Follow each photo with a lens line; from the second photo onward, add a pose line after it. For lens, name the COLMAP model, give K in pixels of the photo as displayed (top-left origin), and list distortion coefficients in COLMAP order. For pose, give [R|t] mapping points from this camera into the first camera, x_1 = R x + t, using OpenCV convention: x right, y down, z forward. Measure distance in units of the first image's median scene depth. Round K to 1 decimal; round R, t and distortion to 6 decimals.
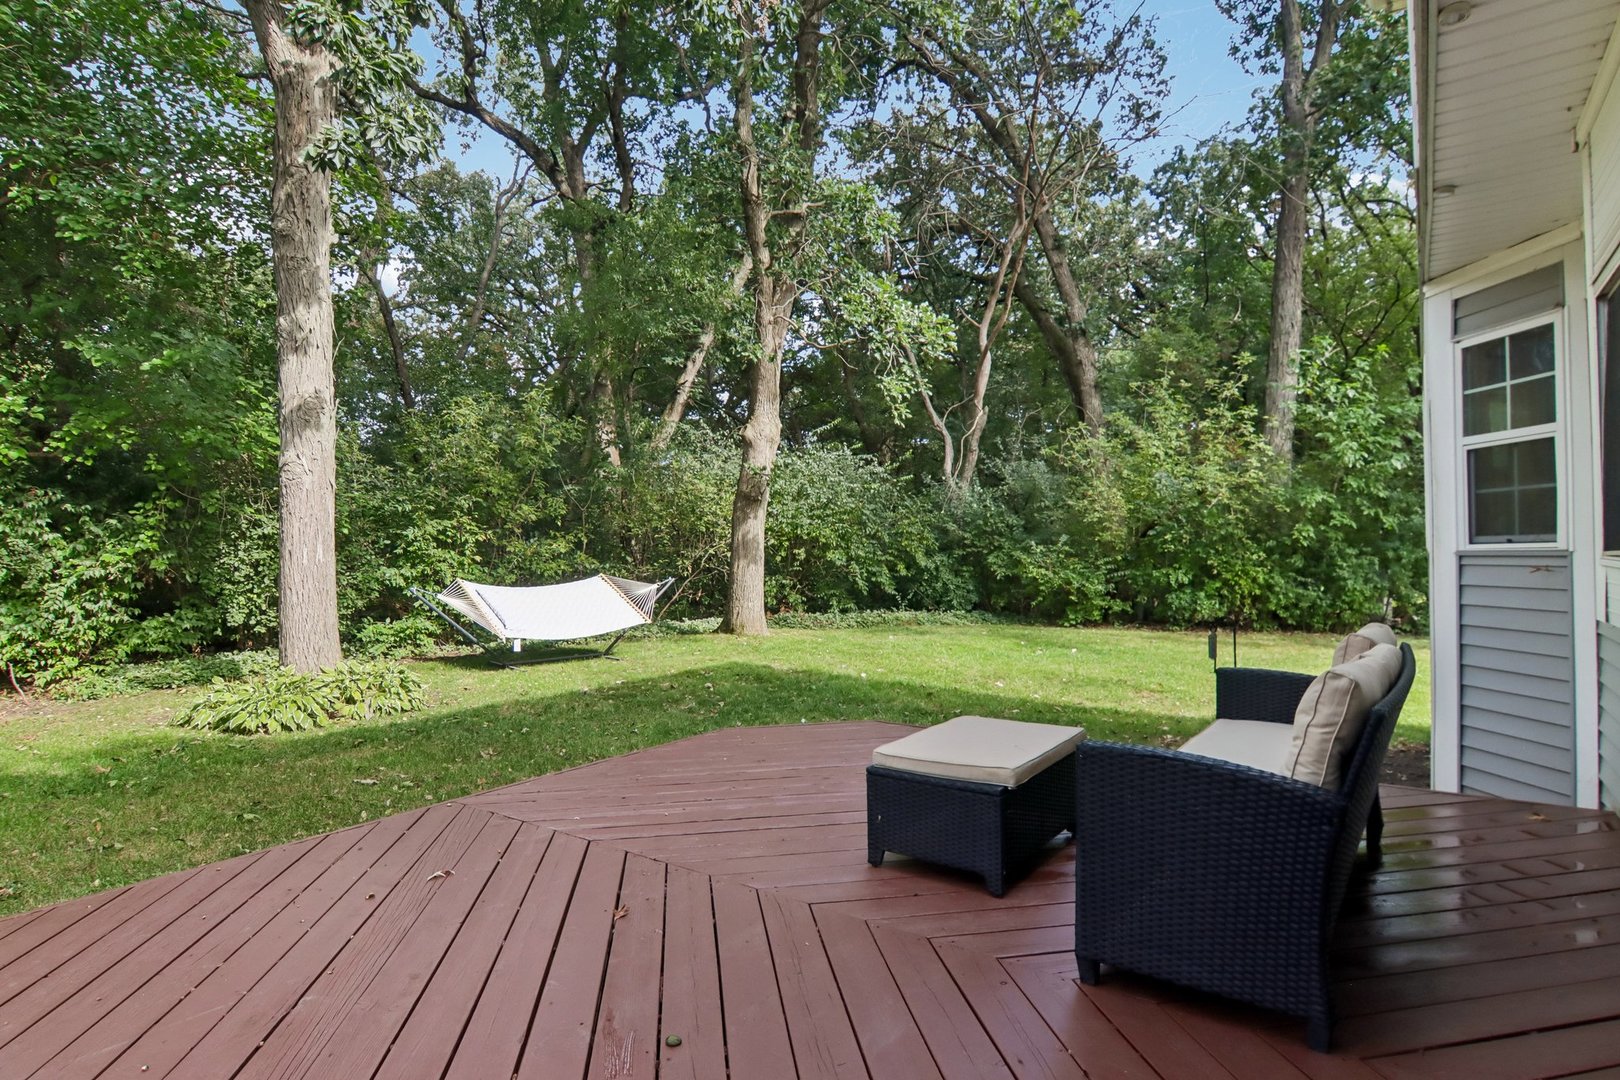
lens RADIAL K [[837.4, 0, 820.9], [0, 837.4, 561.6], [0, 0, 1]] dist [0.000585, -0.012770]
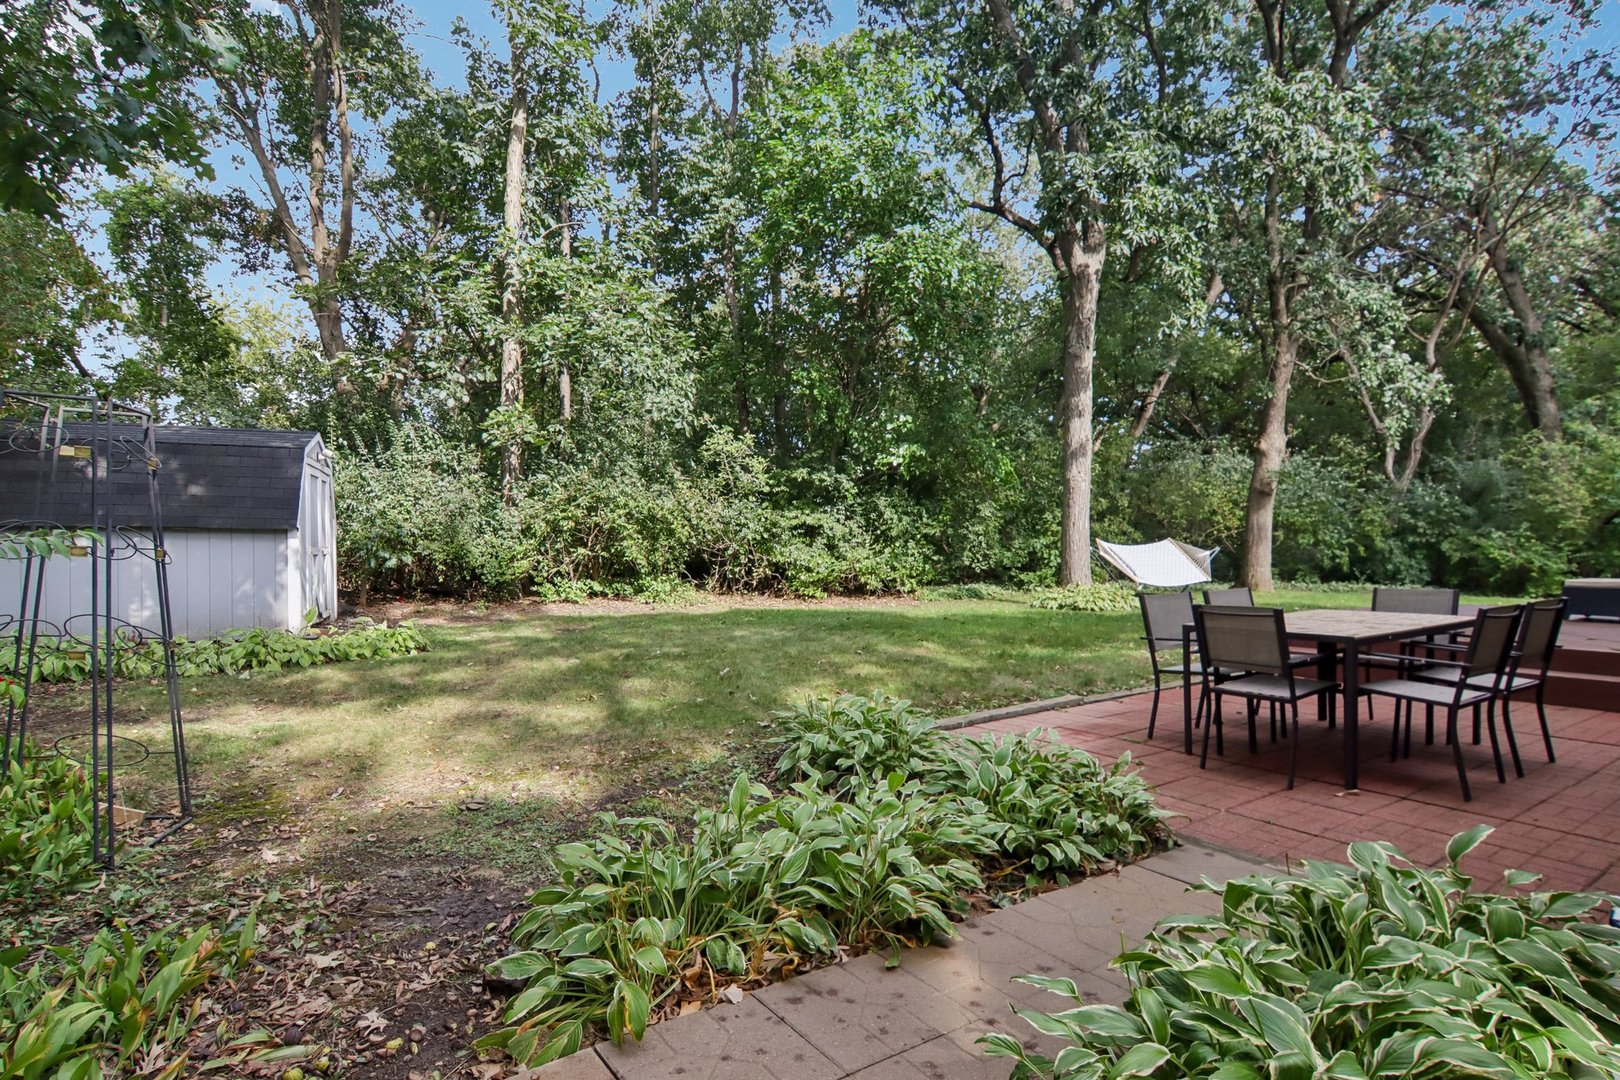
lens RADIAL K [[837.4, 0, 820.9], [0, 837.4, 561.6], [0, 0, 1]] dist [0.000585, -0.012770]
pose [[0.938294, 0.021168, -0.345190, -0.234429], [-0.019795, 0.999776, 0.007503, 0.033840], [0.345272, -0.000207, 0.938503, -0.446534]]
